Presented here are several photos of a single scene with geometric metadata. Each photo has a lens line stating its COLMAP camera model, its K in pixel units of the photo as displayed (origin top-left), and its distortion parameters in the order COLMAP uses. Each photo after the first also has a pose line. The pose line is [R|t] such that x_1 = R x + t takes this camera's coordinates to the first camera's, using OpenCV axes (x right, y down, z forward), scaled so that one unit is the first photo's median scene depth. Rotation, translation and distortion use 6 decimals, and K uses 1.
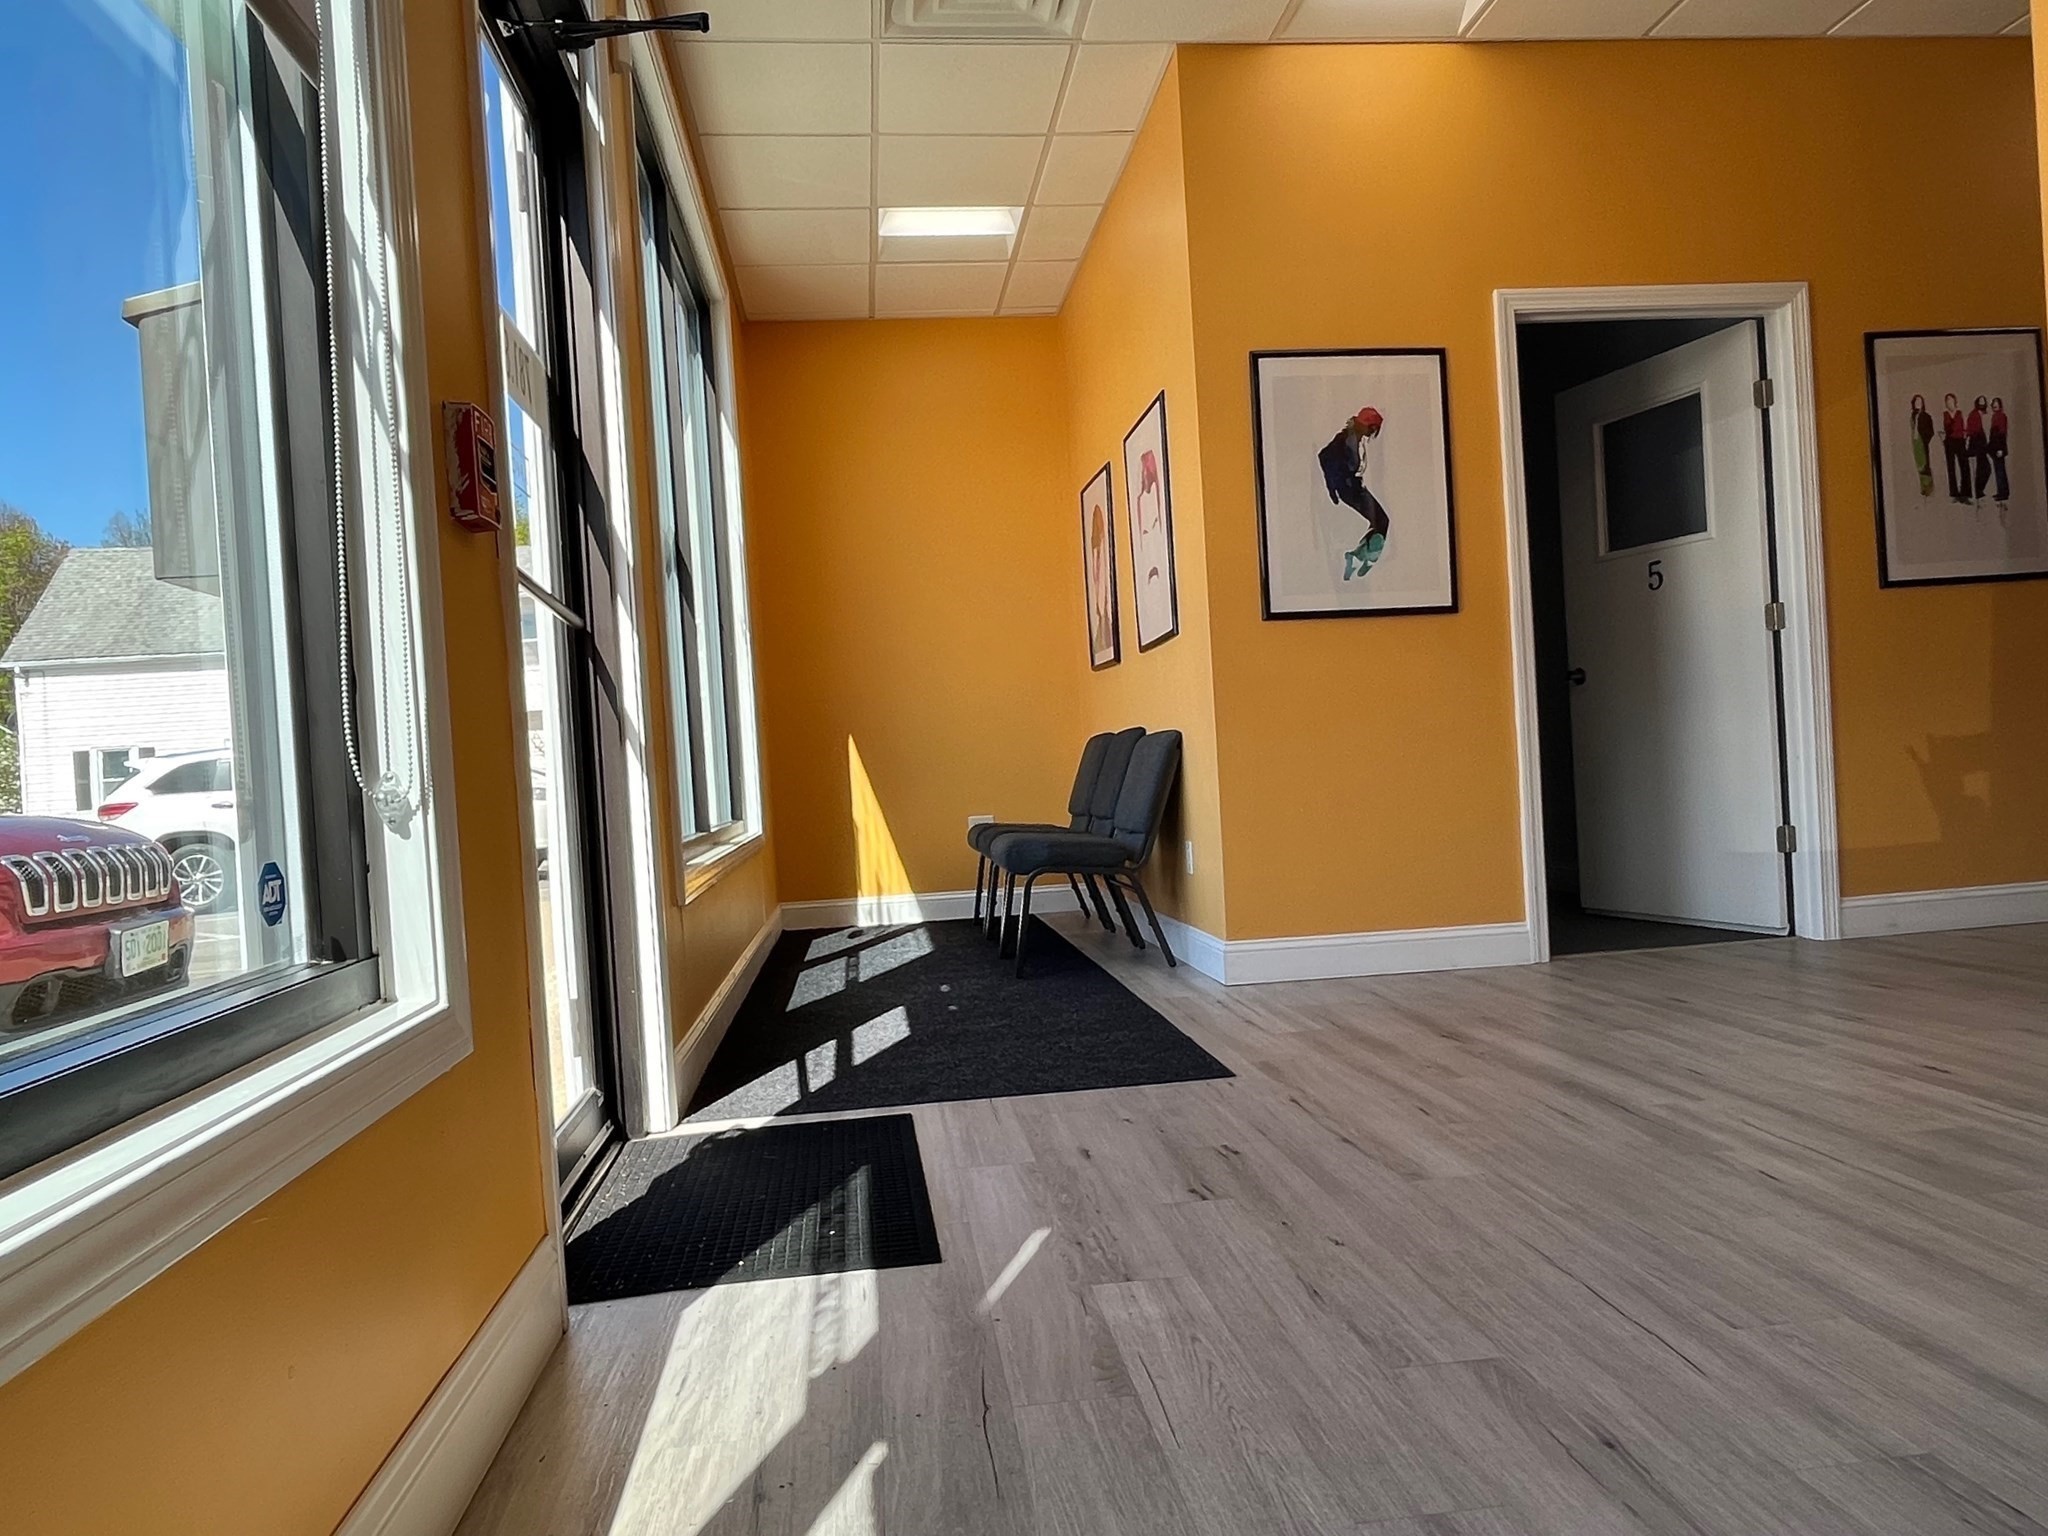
lens RADIAL K [[1372.5, 0, 1022.4], [0, 1372.5, 780.9], [0, 0, 1]] dist [0.000100, -0.001102]
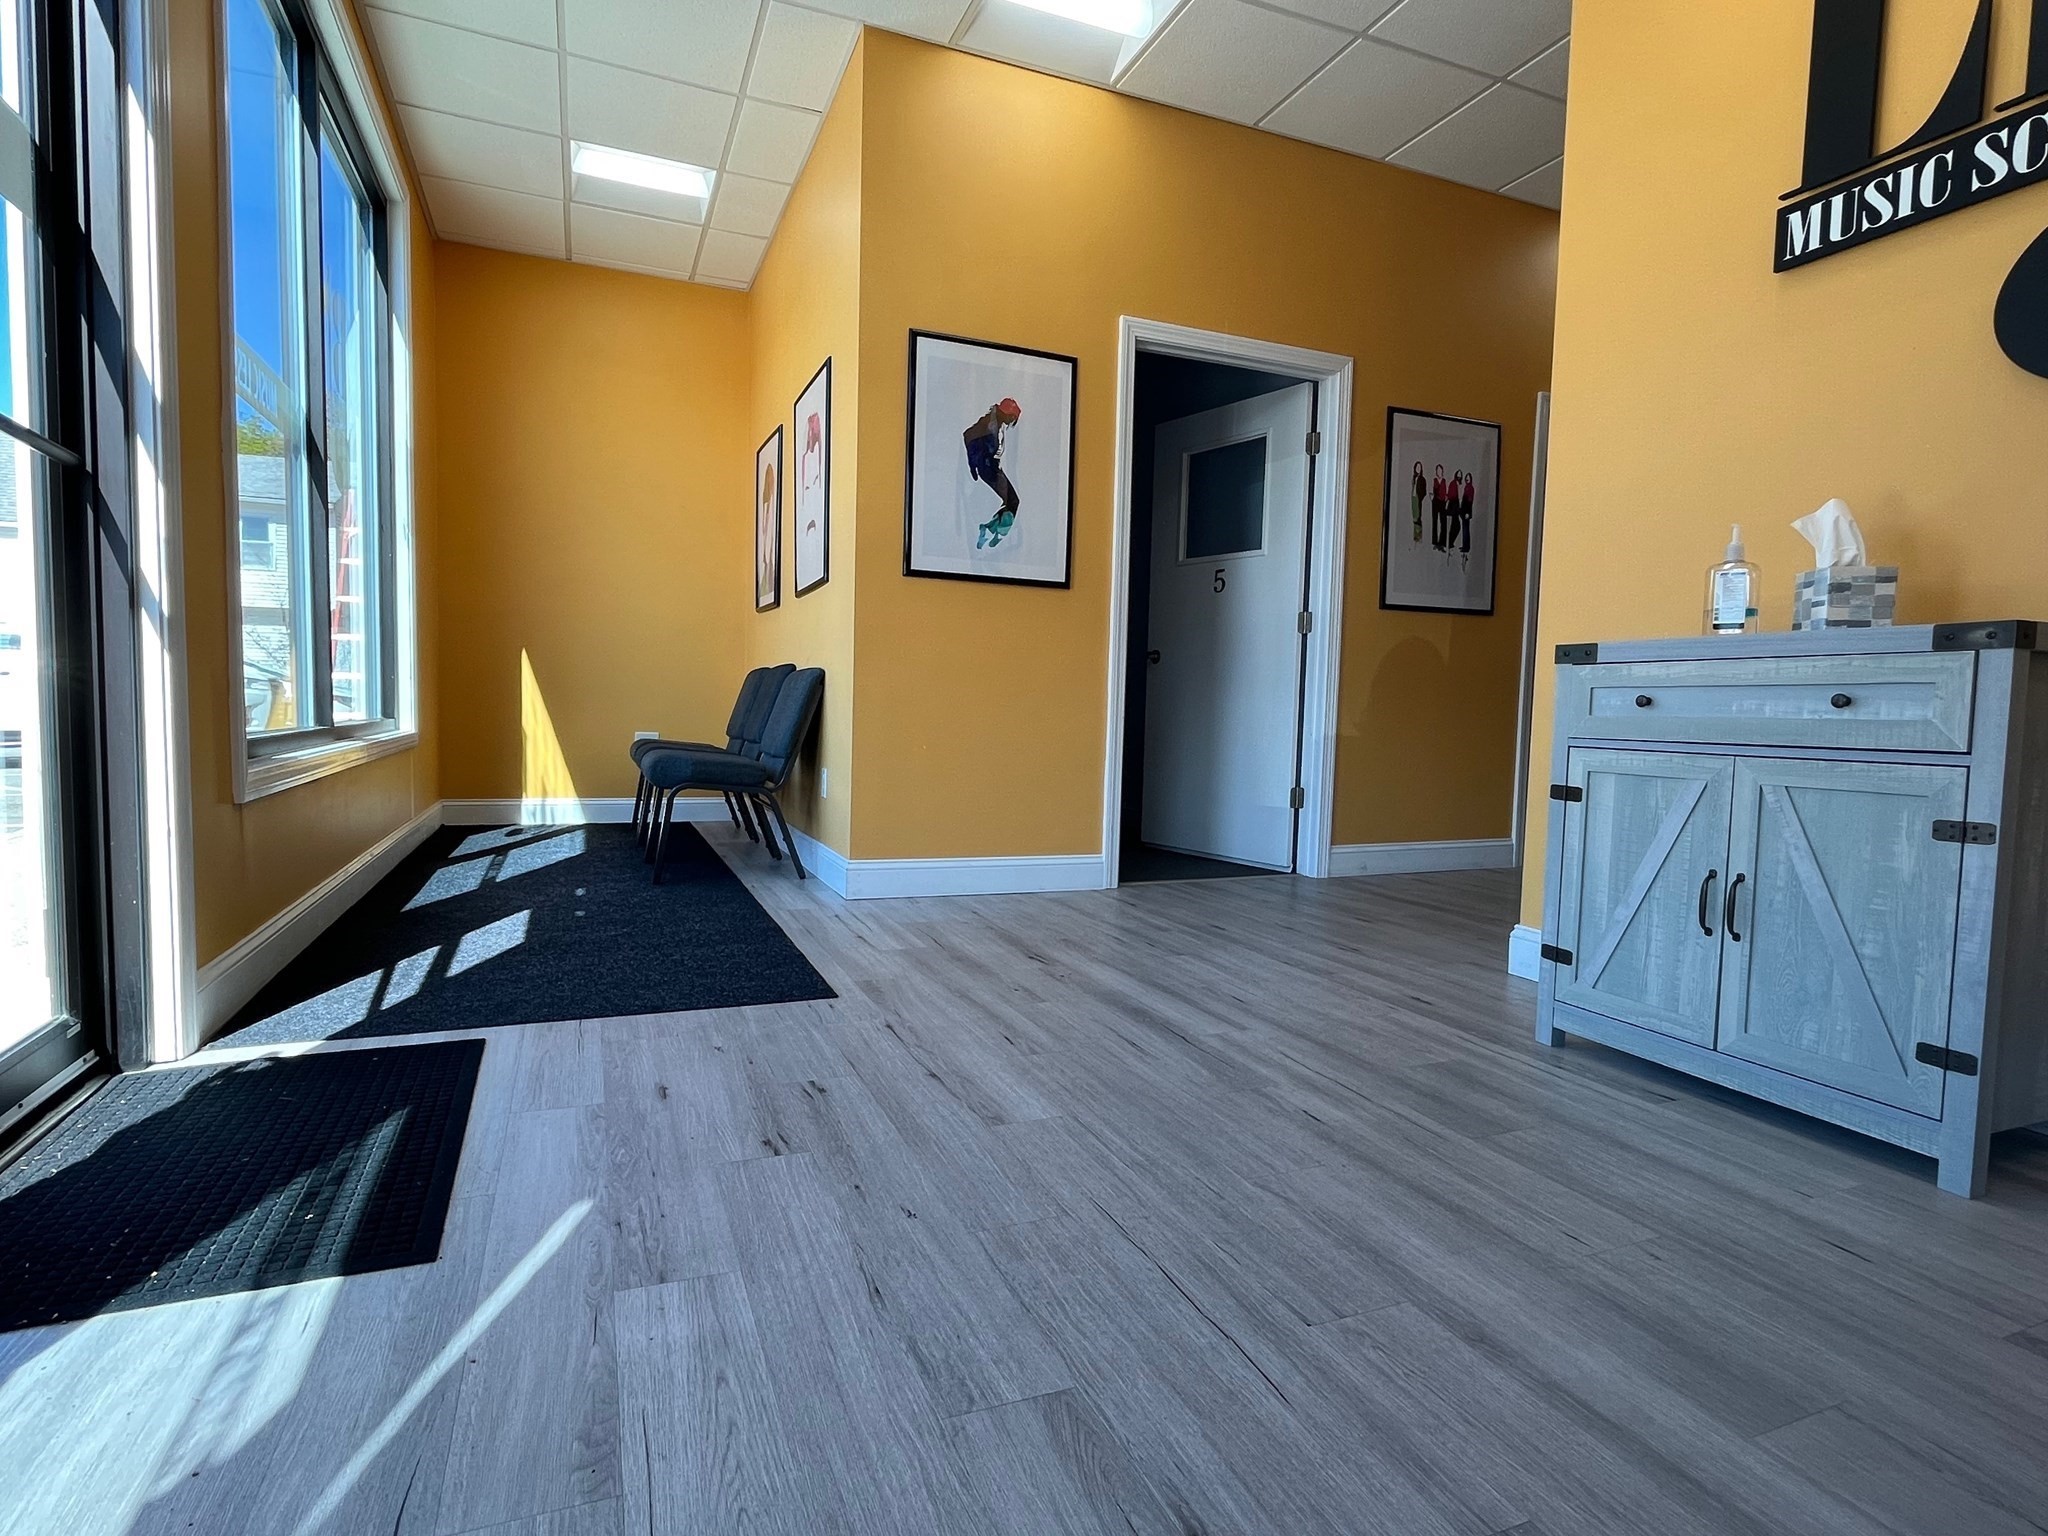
lens RADIAL K [[1049.5, 0, 1024.2], [0, 1049.5, 778.2], [0, 0, 1]] dist [-0.000678, -0.001164]
pose [[0.957085, 0.063855, 0.282685, 0.061399], [-0.079178, 0.995928, 0.043104, 0.004008], [-0.278781, -0.063636, 0.958244, 0.230756]]
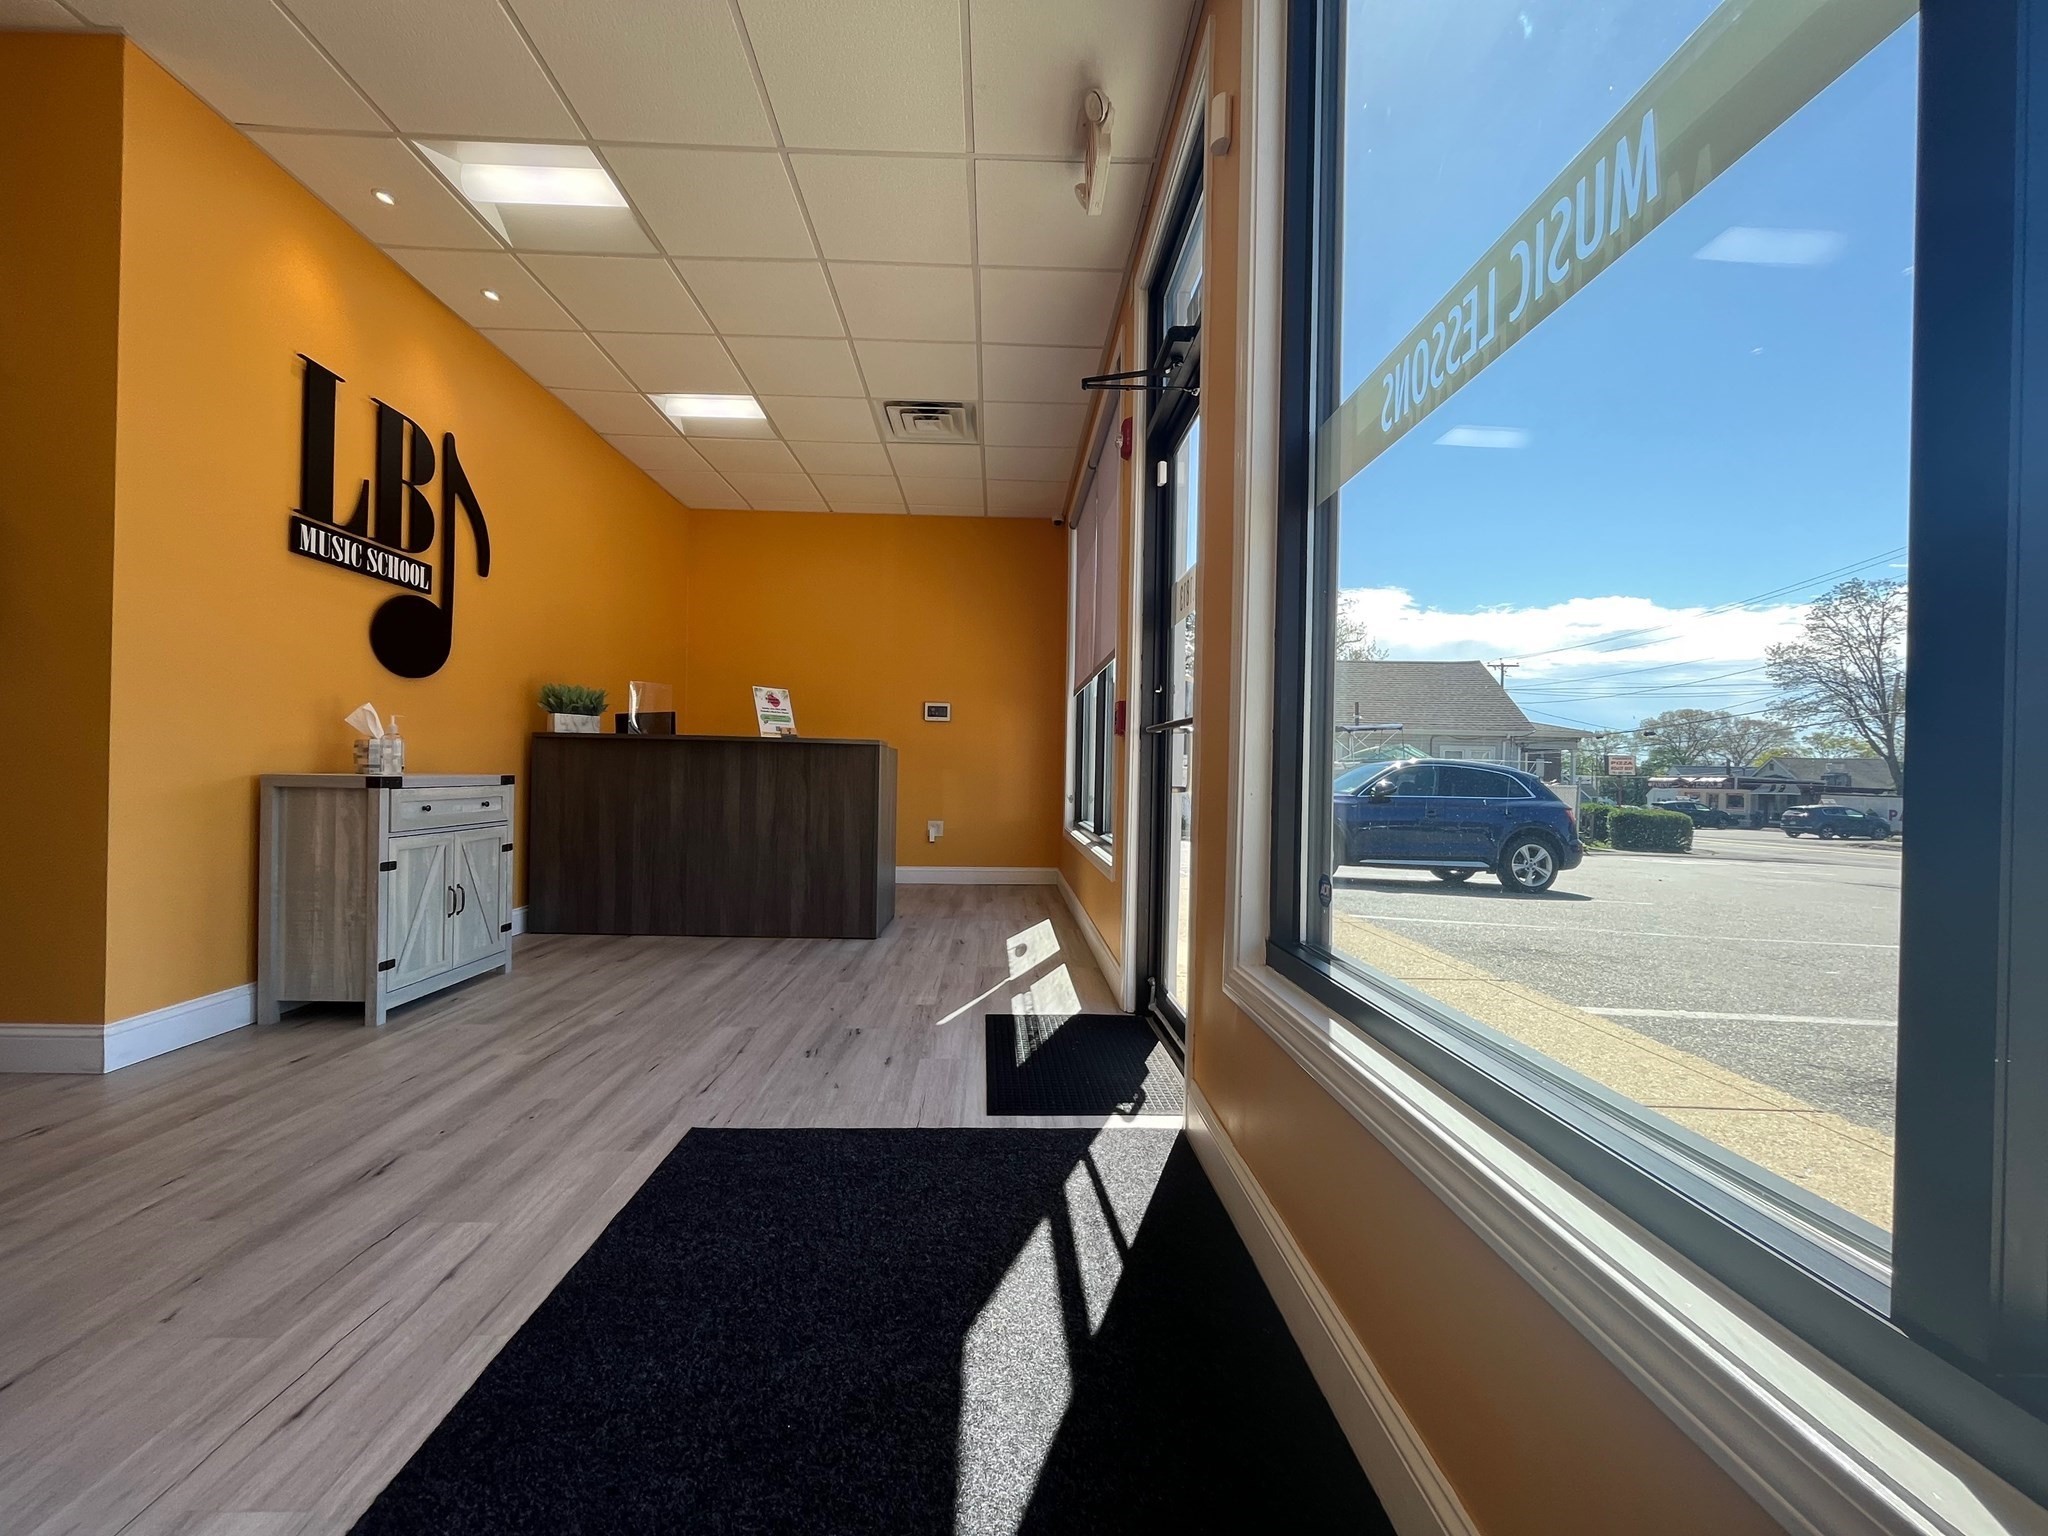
lens RADIAL K [[832.5, 0, 1024.0], [0, 832.5, 773.8], [0, 0, 1]] dist [-0.001958, -0.000458]
pose [[-0.995854, 0.042526, 0.080409, -0.198519], [0.043166, 0.999048, 0.006239, -0.070522], [-0.080067, 0.009684, -0.996742, 1.845467]]
